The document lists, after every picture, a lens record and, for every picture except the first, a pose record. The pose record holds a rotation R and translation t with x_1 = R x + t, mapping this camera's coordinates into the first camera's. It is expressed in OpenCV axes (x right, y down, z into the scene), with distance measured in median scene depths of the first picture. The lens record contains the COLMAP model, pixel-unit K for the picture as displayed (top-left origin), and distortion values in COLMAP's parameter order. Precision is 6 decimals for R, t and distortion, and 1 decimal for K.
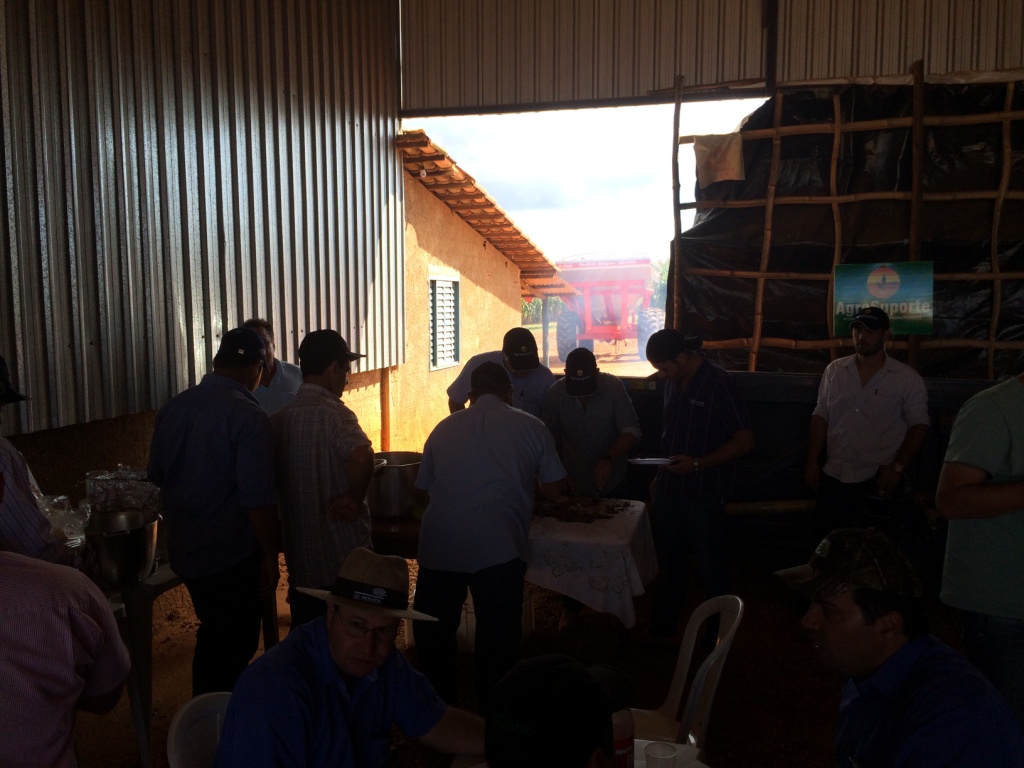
lens RADIAL K [[857.9, 0, 500.7], [0, 857.9, 374.8], [0, 0, 1]] dist [0.086390, -0.134278]
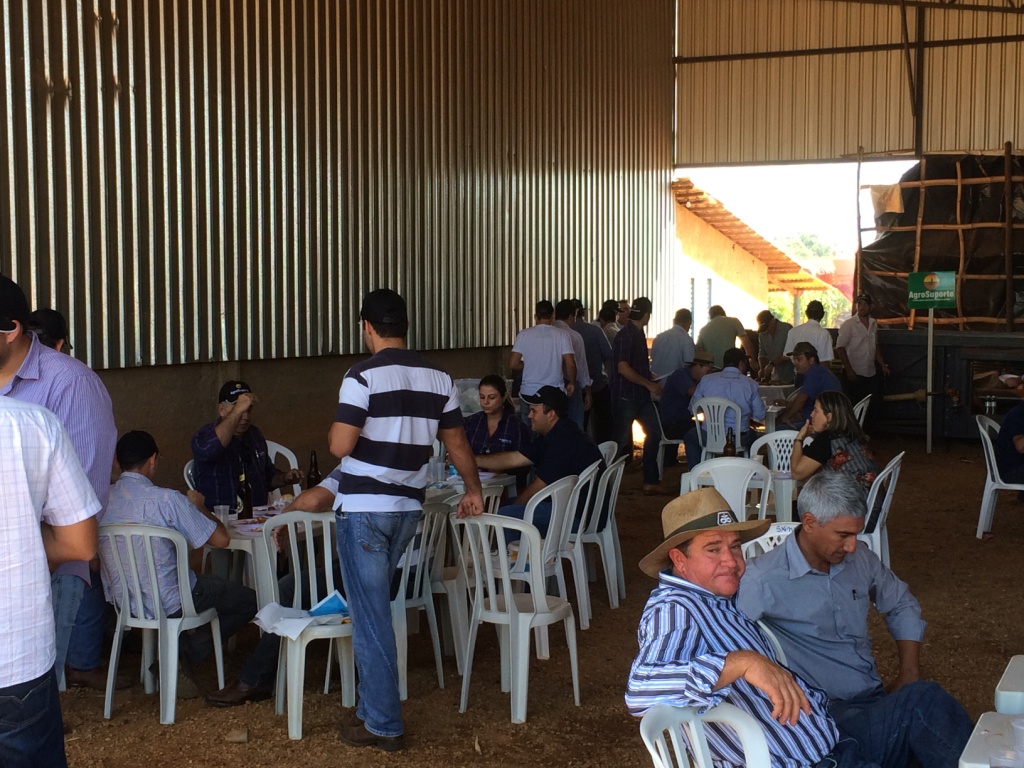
lens RADIAL K [[1594.7, 0, 512.0], [0, 1594.7, 384.0], [0, 0, 1]] dist [0.132463, -0.044878]
pose [[0.985676, 0.012301, -0.168198, 0.083492], [-0.018158, 0.999279, -0.033330, 0.185249], [0.167667, 0.035906, 0.985190, -1.926042]]
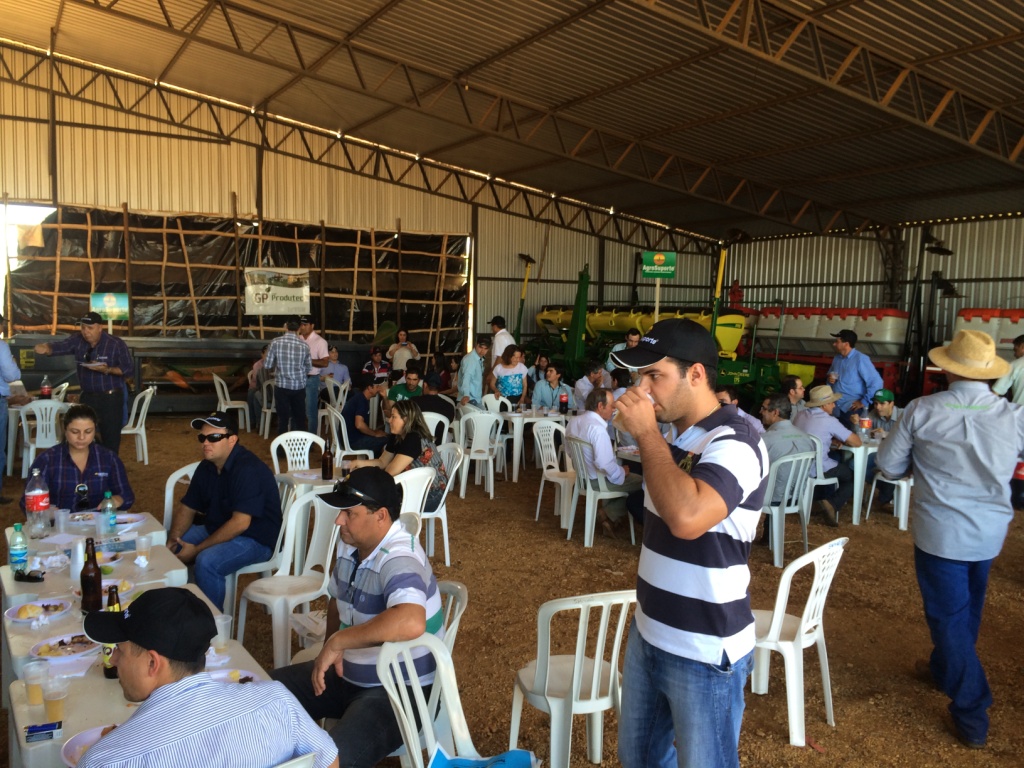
lens RADIAL K [[874.6, 0, 505.1], [0, 874.6, 381.9], [0, 0, 1]] dist [0.089524, -0.125039]
pose [[0.703975, -0.040622, 0.709063, -0.453688], [0.045505, 0.998891, 0.012047, 0.117119], [-0.708766, 0.023785, 0.705043, -1.247352]]
